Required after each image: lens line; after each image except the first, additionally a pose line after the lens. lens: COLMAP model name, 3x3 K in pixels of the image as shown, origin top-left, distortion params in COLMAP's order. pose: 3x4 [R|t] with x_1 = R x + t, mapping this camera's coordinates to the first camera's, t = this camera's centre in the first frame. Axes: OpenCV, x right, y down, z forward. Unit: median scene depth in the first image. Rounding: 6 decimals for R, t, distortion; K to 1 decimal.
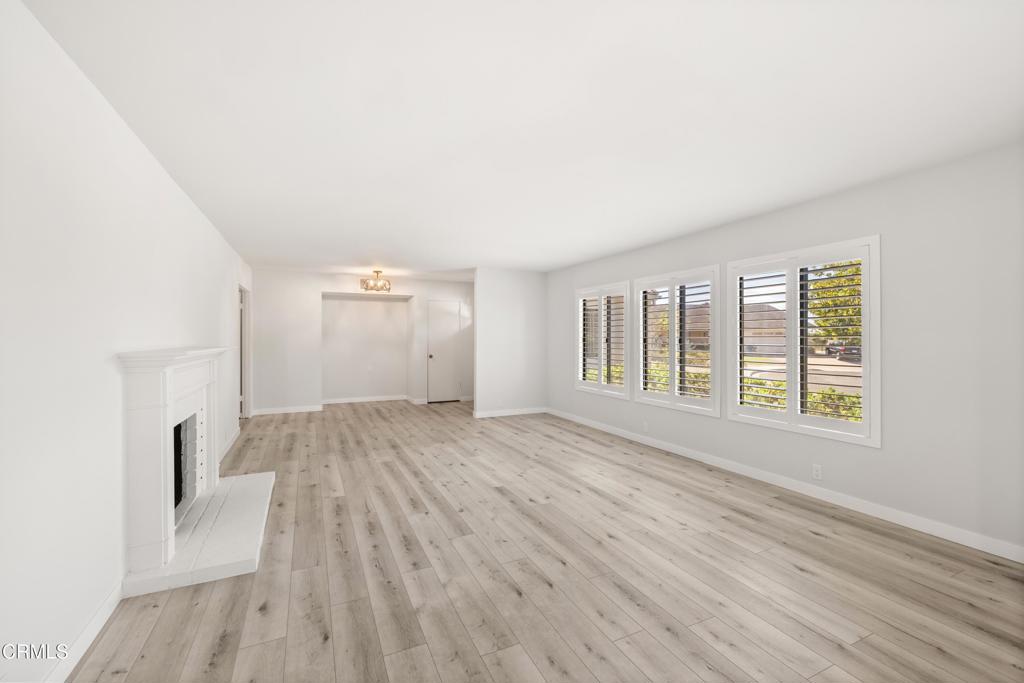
lens RADIAL K [[435.9, 0, 510.6], [0, 435.9, 341.5], [0, 0, 1]] dist [0.000093, 0.001064]
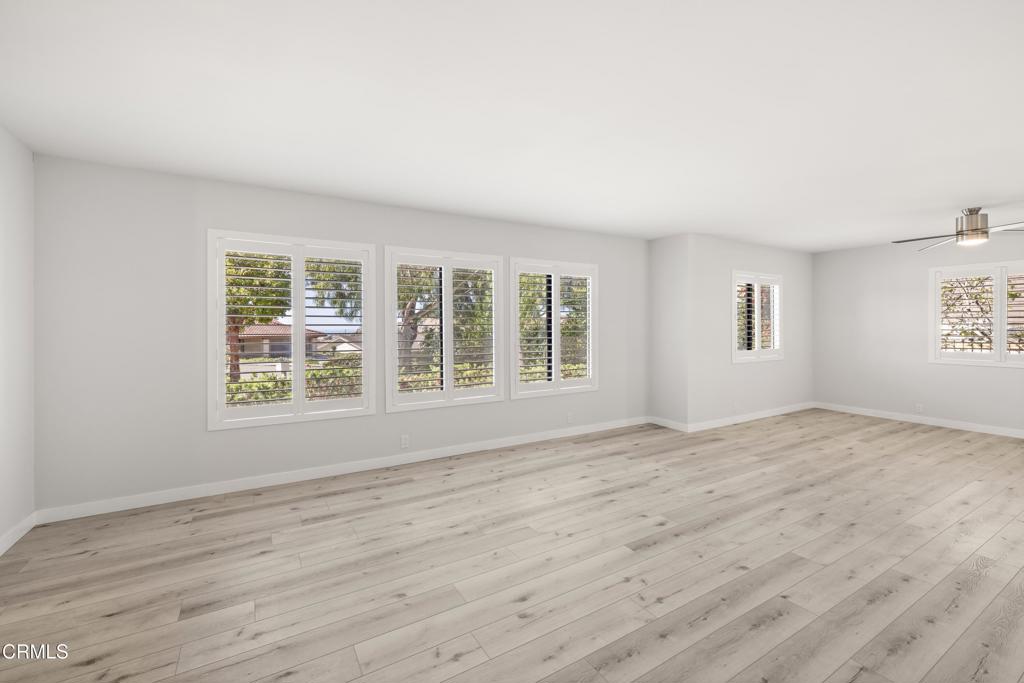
lens RADIAL K [[435.9, 0, 514.6], [0, 435.9, 331.3], [0, 0, 1]] dist [0.000093, 0.001064]
pose [[-0.111348, -0.009720, 0.993734, -0.669346], [0.009445, 0.999897, 0.010839, -0.006754], [-0.993737, 0.010593, -0.111244, 1.251275]]
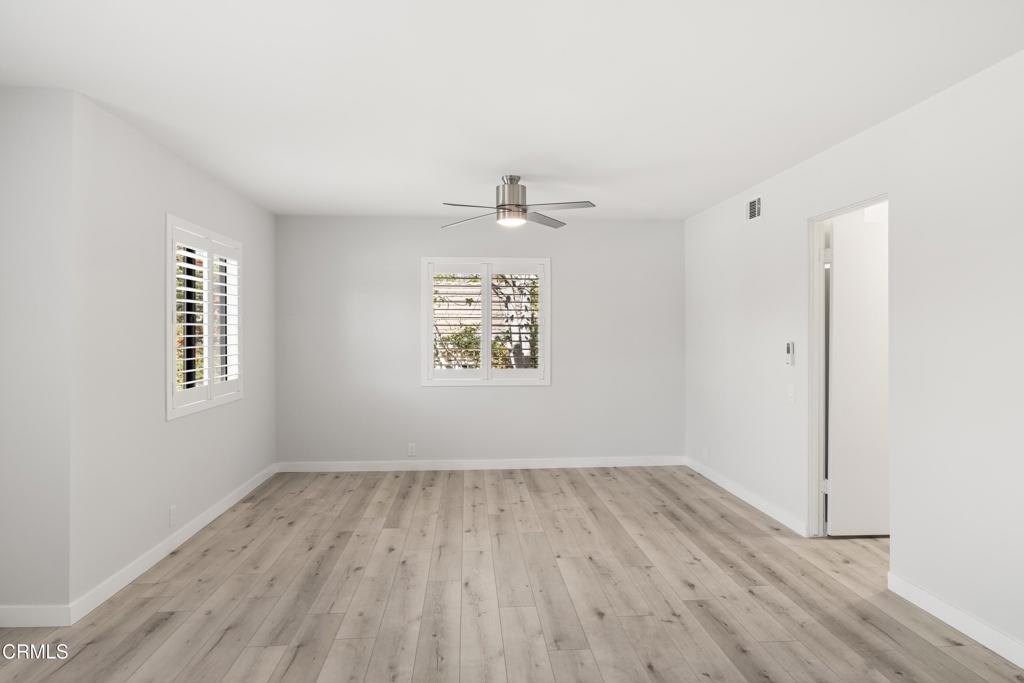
lens RADIAL K [[616.0, 0, 508.5], [0, 616.0, 339.3], [0, 0, 1]] dist [0.001914, -0.000534]
pose [[-0.936990, 0.000011, 0.349356, -0.093926], [0.006710, 0.999816, 0.017964, -0.013801], [-0.349291, 0.019176, -0.936818, 1.049563]]
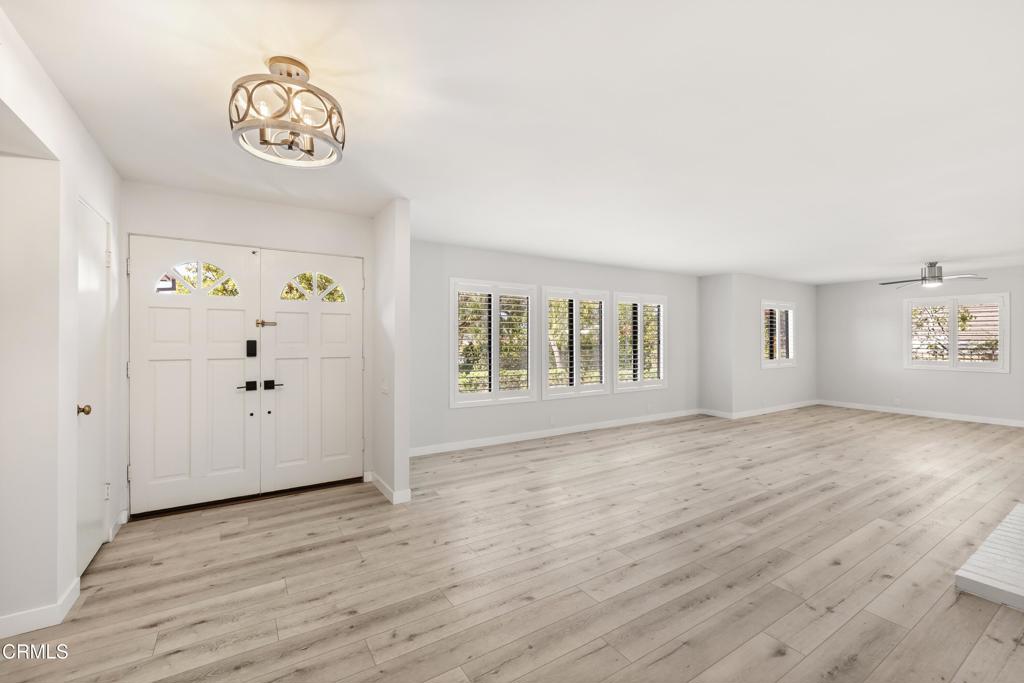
lens RADIAL K [[435.9, 0, 512.1], [0, 435.9, 341.5], [0, 0, 1]] dist [0.000093, 0.001064]
pose [[-0.141718, -0.000882, 0.989907, -1.096049], [0.007341, 0.999971, 0.001942, -0.012263], [-0.989880, 0.007542, -0.141707, 1.768640]]
